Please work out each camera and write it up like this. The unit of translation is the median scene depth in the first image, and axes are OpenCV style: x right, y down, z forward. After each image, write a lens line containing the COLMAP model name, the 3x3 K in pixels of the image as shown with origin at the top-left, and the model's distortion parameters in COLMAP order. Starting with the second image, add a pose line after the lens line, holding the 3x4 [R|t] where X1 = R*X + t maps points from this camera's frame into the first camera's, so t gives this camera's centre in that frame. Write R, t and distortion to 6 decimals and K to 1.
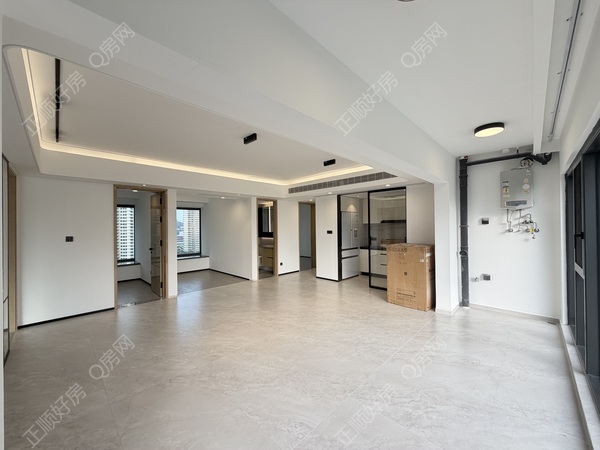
lens RADIAL K [[238.7, 0, 299.5], [0, 238.7, 225.5], [0, 0, 1]] dist [-0.003679, -0.001598]
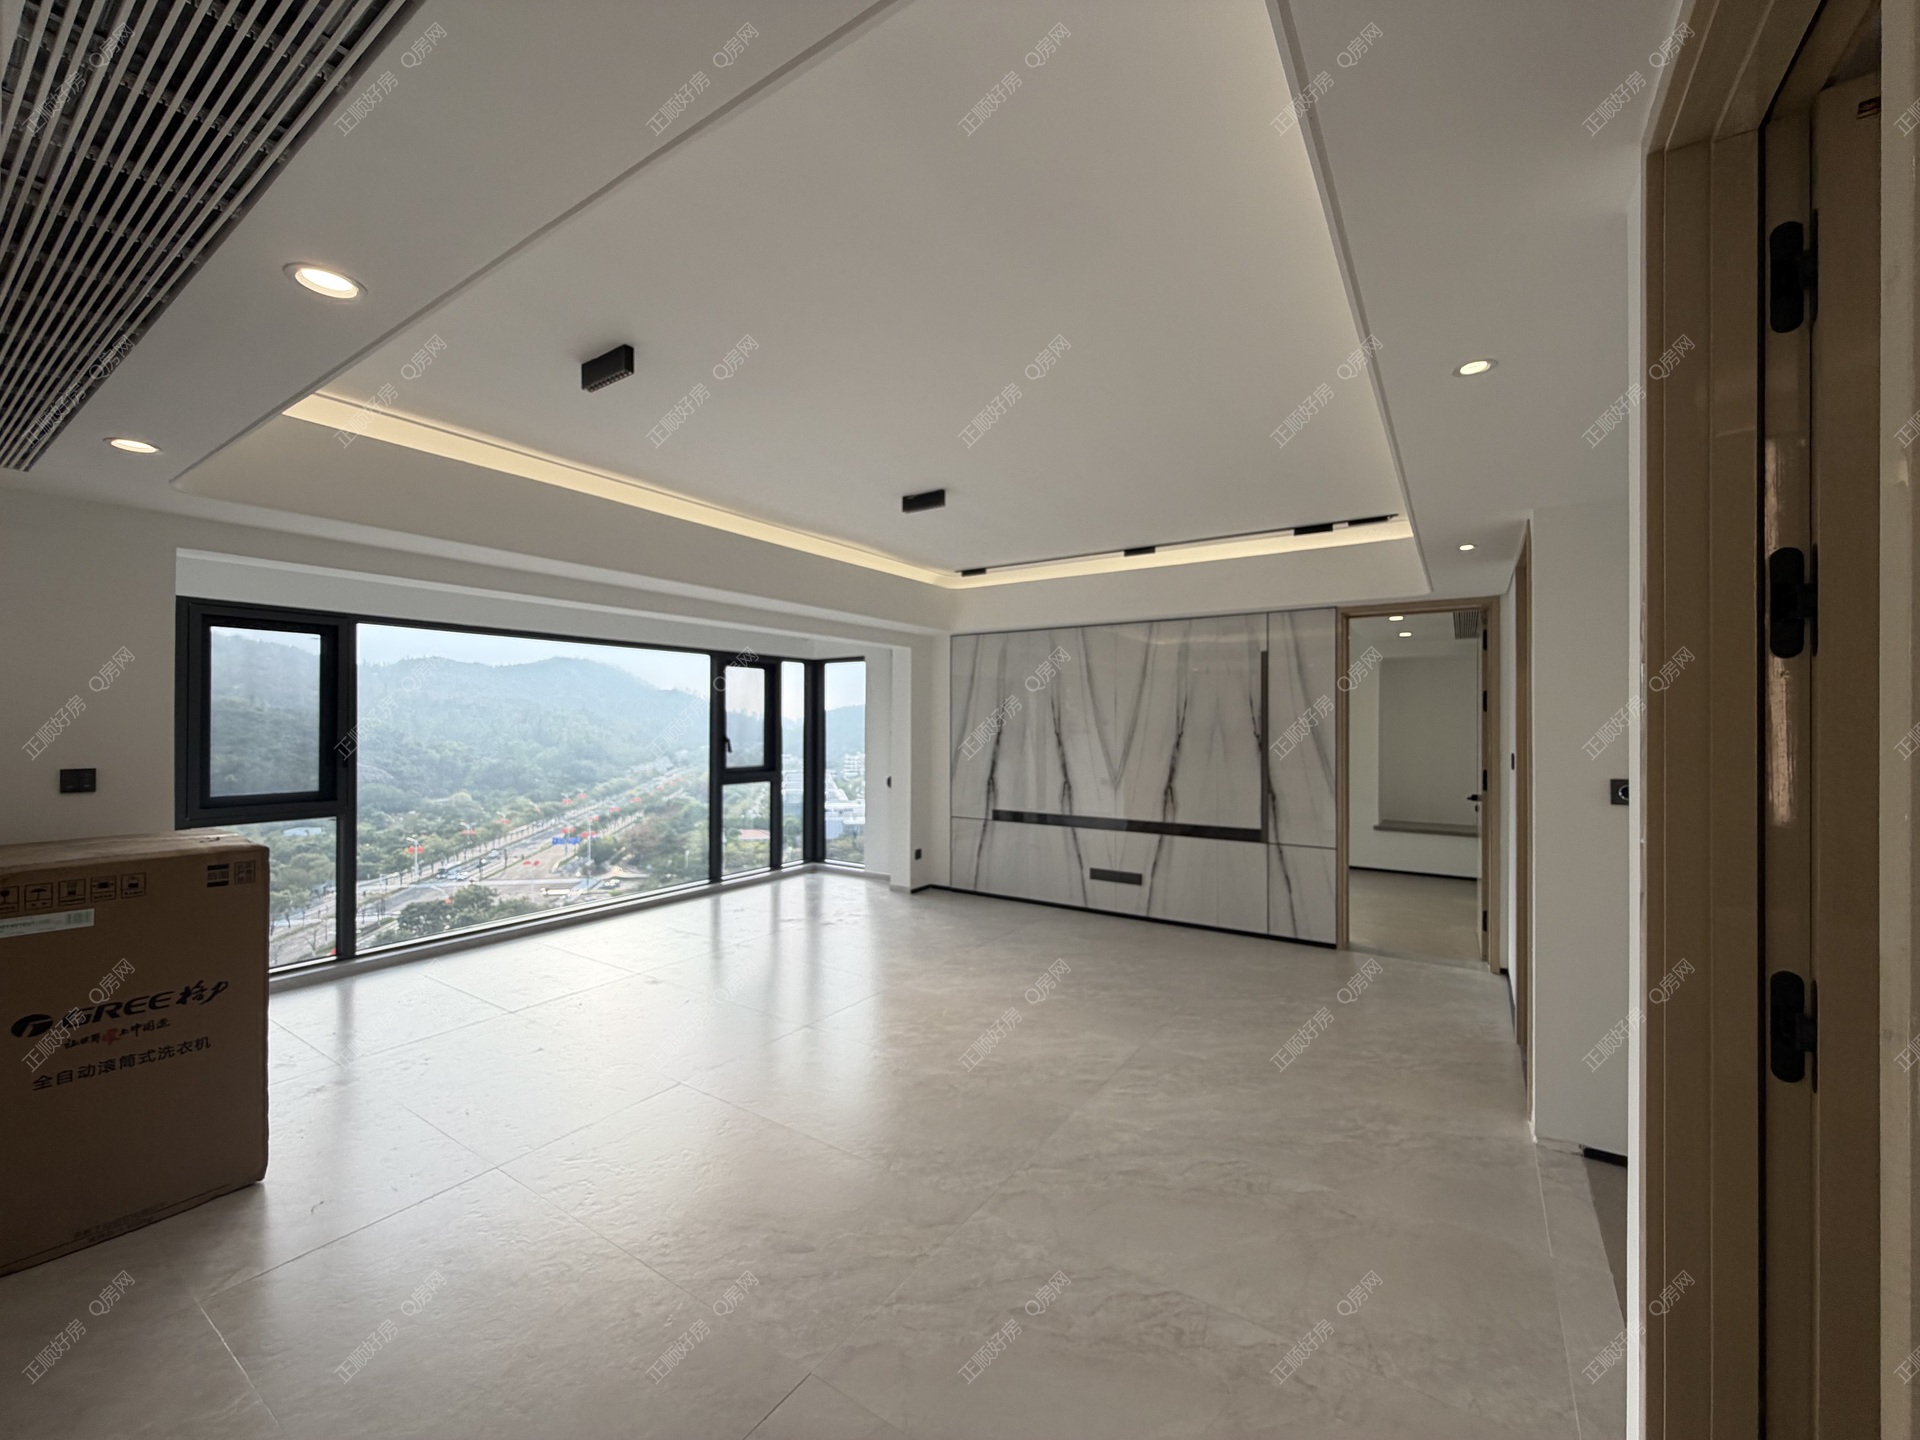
lens RADIAL K [[763.9, 0, 962.8], [0, 763.9, 725.8], [0, 0, 1]] dist [-0.003679, -0.001598]
pose [[-0.979601, 0.000707, -0.200951, -0.009628], [-0.001141, 0.999958, 0.009082, -0.009538], [0.200949, 0.009126, -0.979559, 1.724528]]
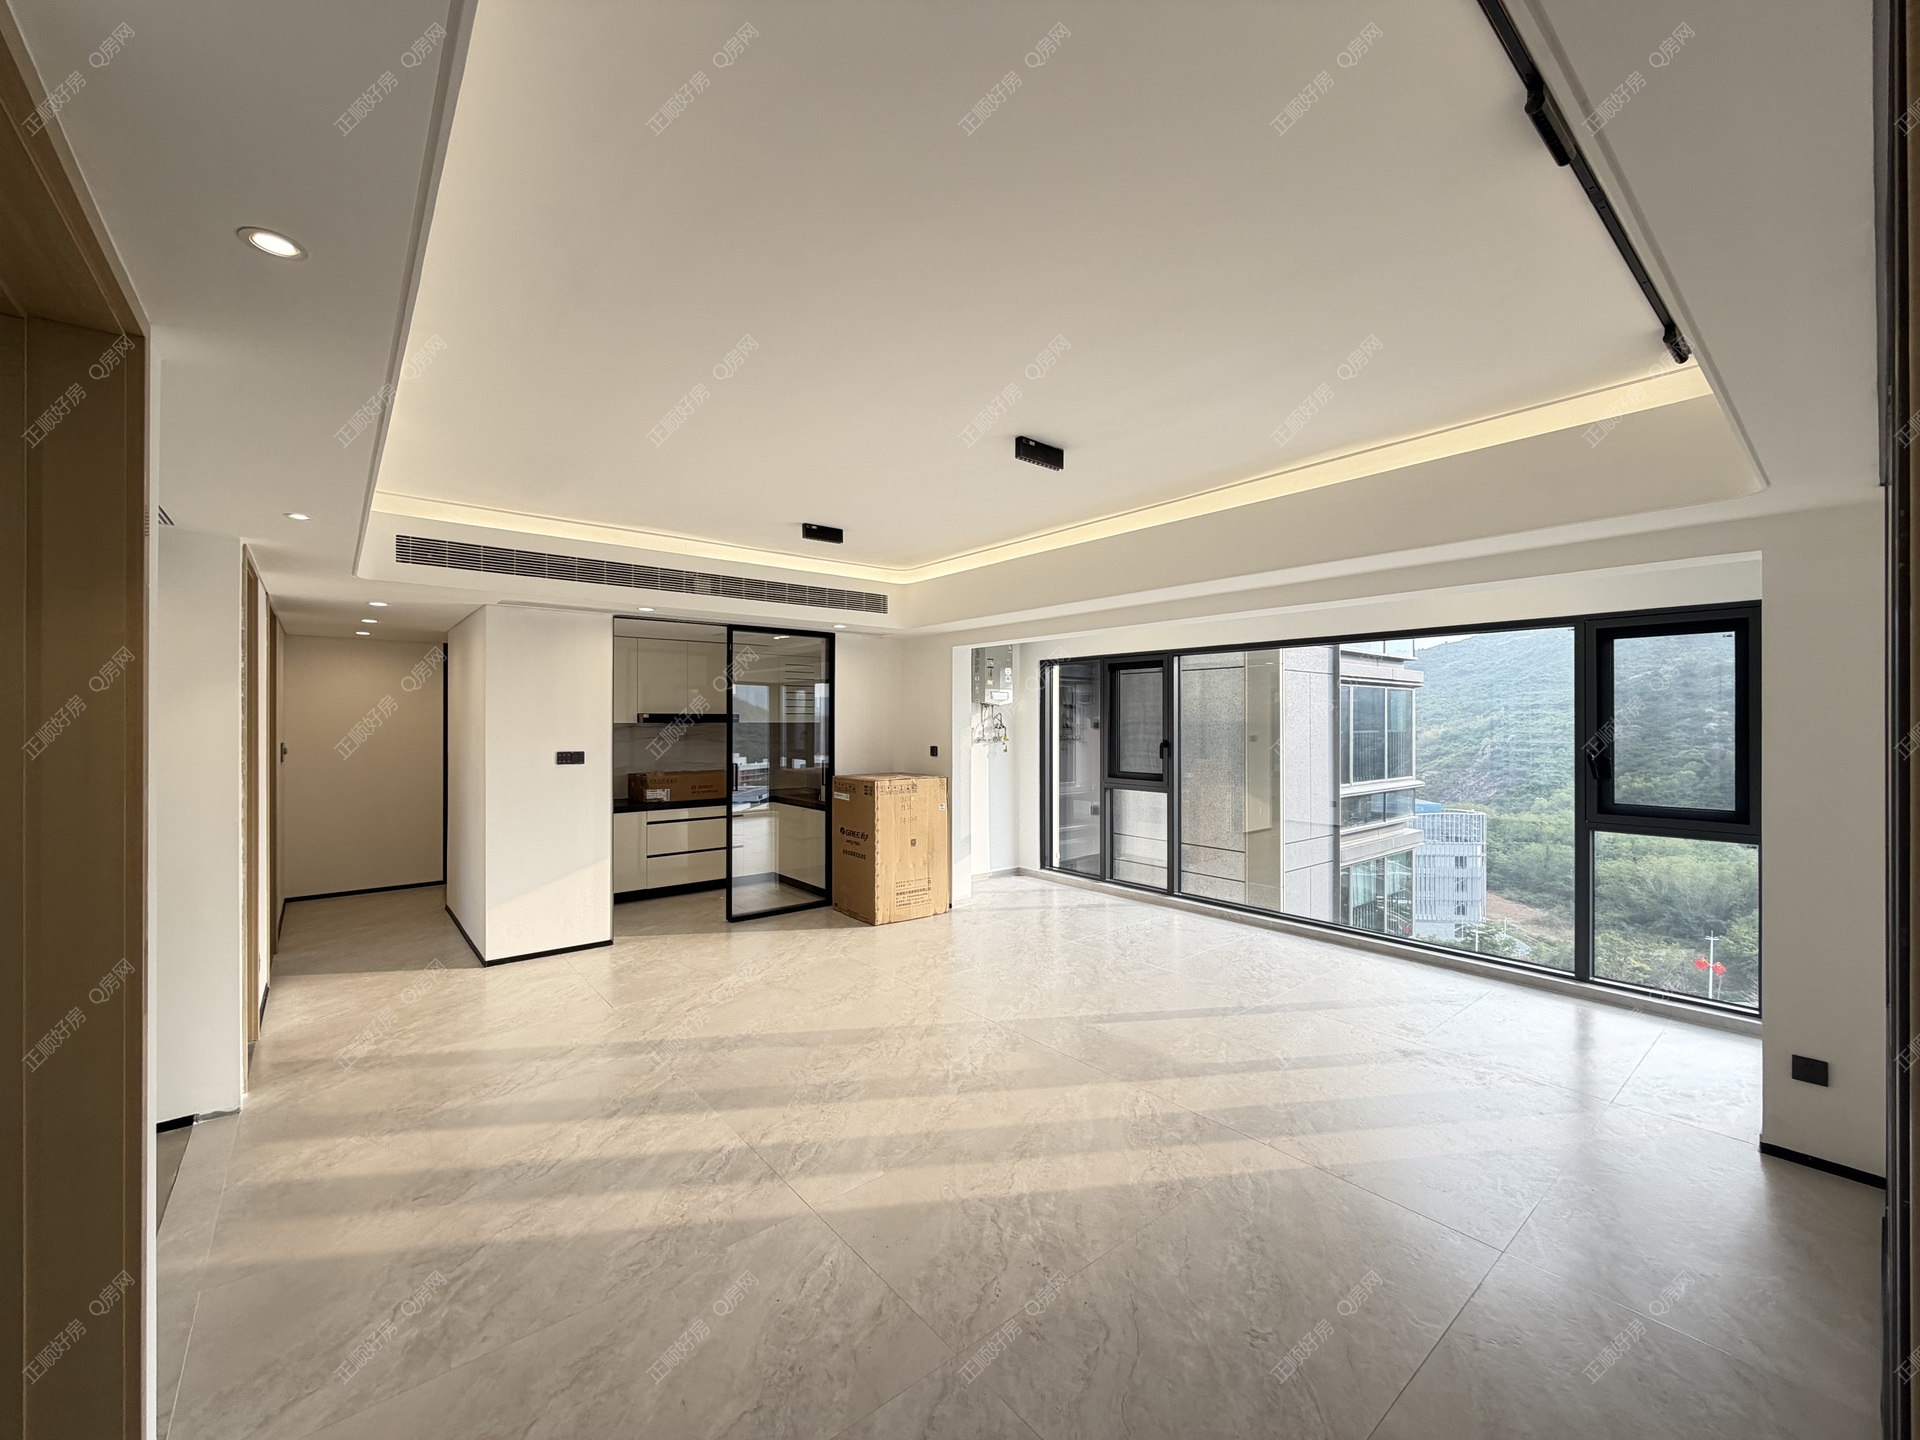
lens RADIAL K [[763.9, 0, 946.3], [0, 763.9, 717.3], [0, 0, 1]] dist [-0.003679, -0.001598]
pose [[0.116320, 0.015653, 0.993088, -0.929032], [-0.000475, 0.999877, -0.015705, -0.003444], [-0.993212, 0.001355, 0.116313, 0.779278]]
